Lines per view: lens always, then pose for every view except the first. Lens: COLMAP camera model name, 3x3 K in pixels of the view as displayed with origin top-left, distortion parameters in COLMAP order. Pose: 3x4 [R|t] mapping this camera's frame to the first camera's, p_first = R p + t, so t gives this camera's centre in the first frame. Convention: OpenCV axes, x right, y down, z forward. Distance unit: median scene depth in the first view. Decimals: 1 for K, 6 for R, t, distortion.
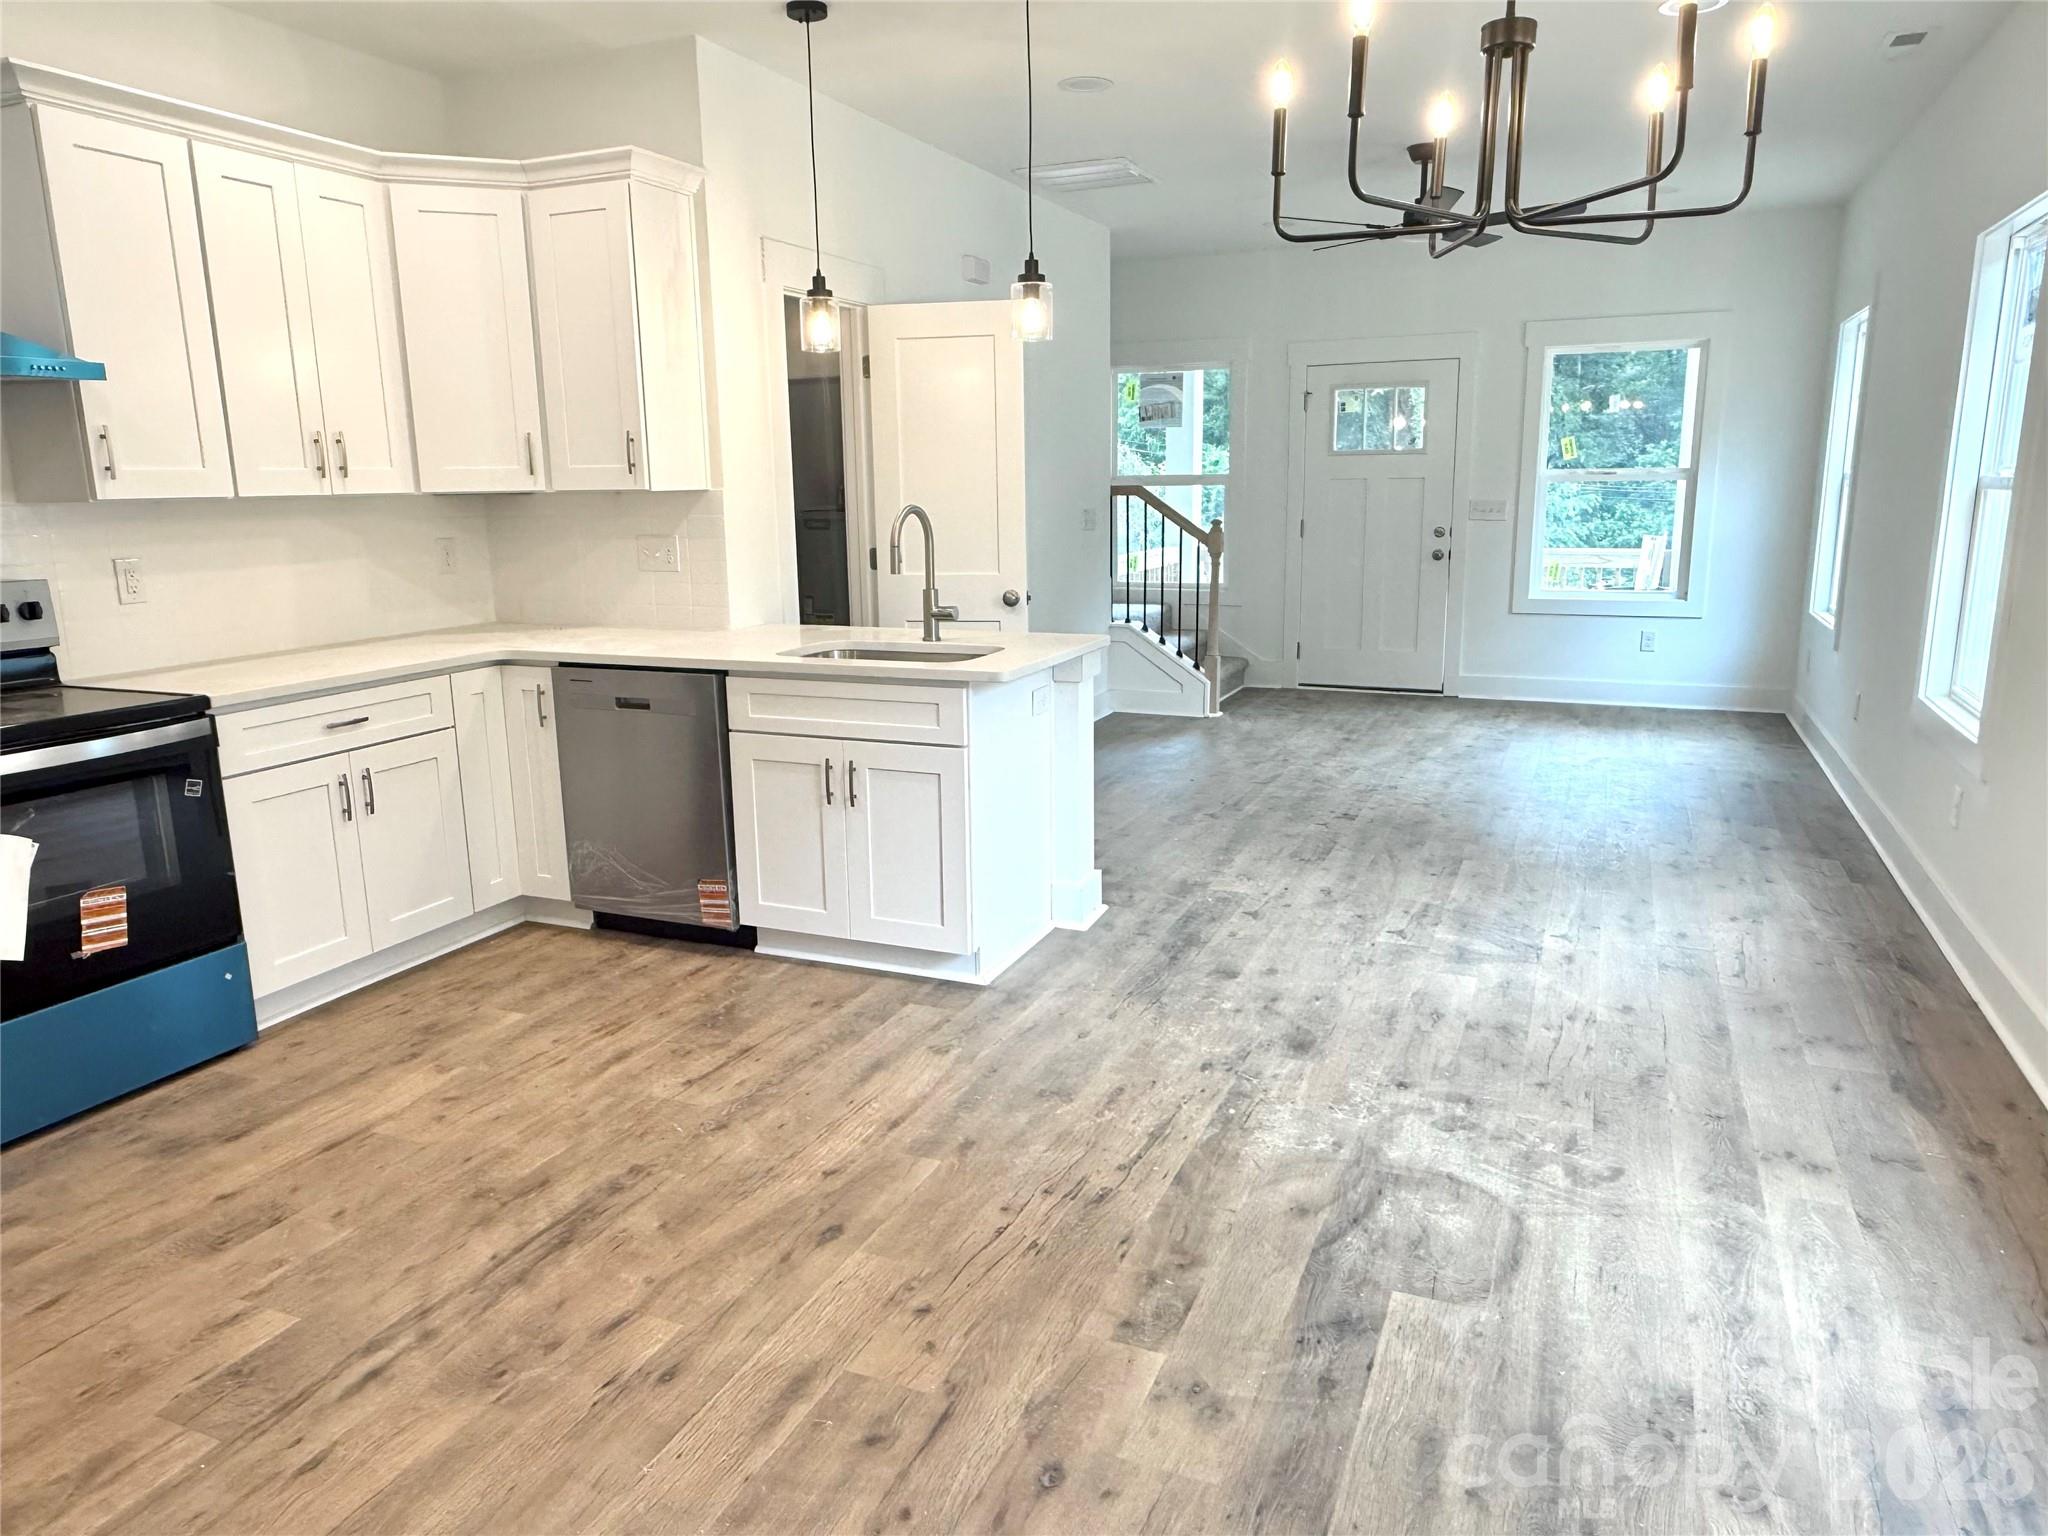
lens RADIAL K [[1379.9, 0, 1026.1], [0, 1379.9, 766.5], [0, 0, 1]] dist [0.015173, -0.004061]
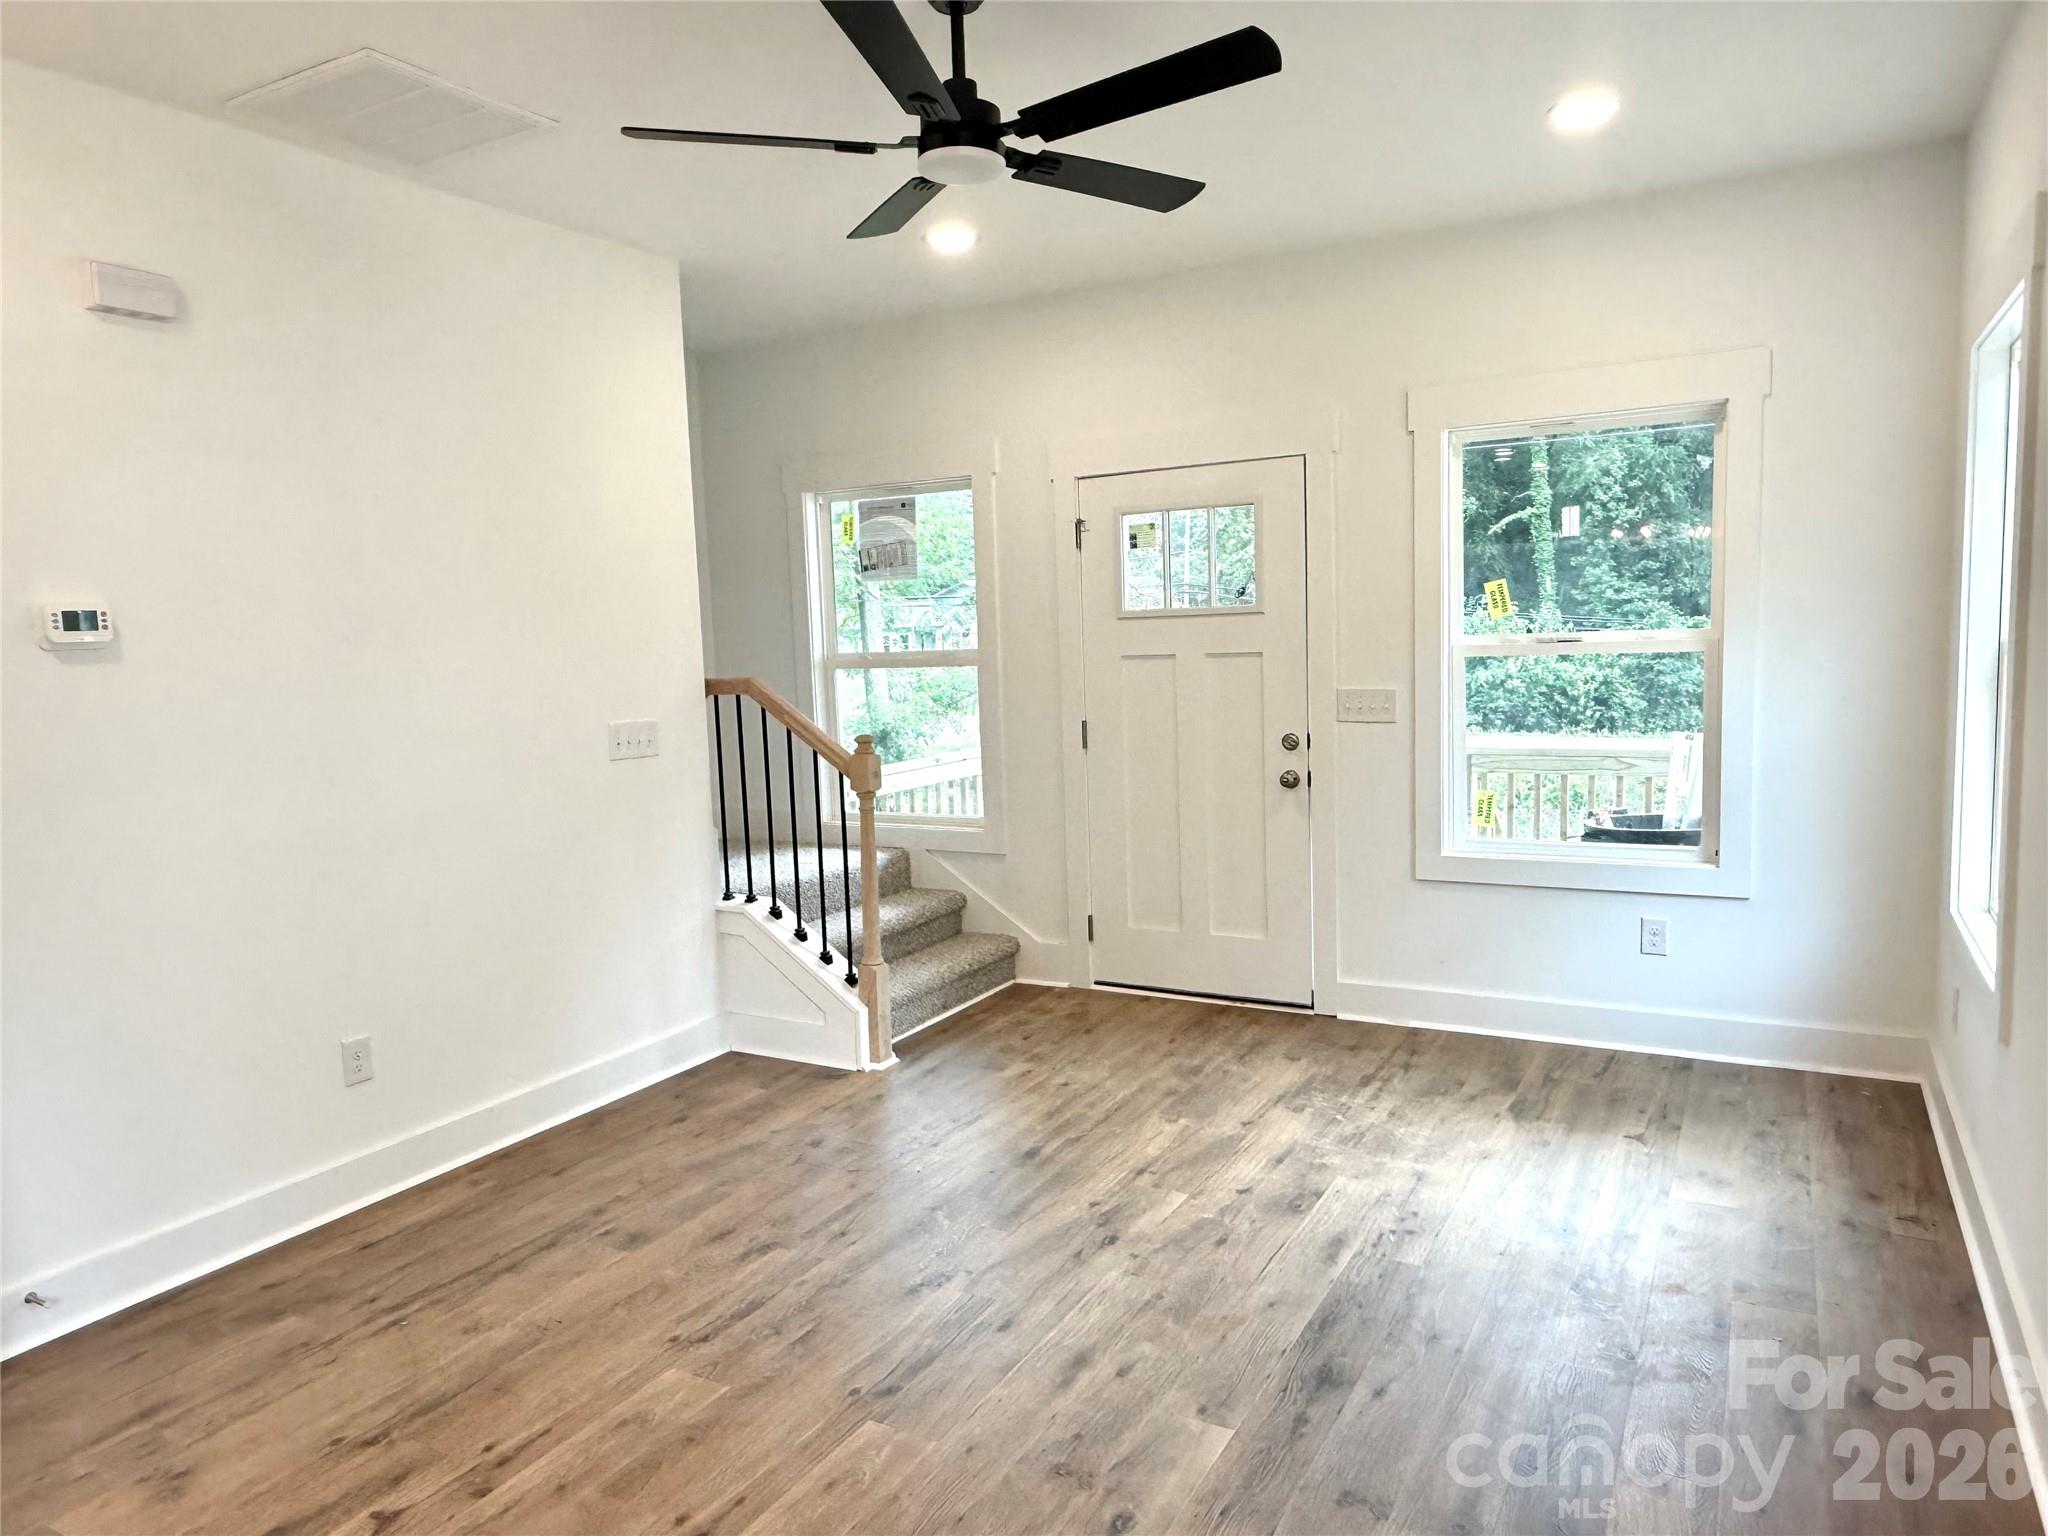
lens RADIAL K [[1379.9, 0, 1055.8], [0, 1379.9, 745.3], [0, 0, 1]] dist [0.015173, -0.004061]
pose [[0.995360, -0.012161, -0.095451, 0.549674], [0.000480, 0.992597, -0.121452, -0.206810], [0.096222, 0.120843, 0.987997, 0.870643]]
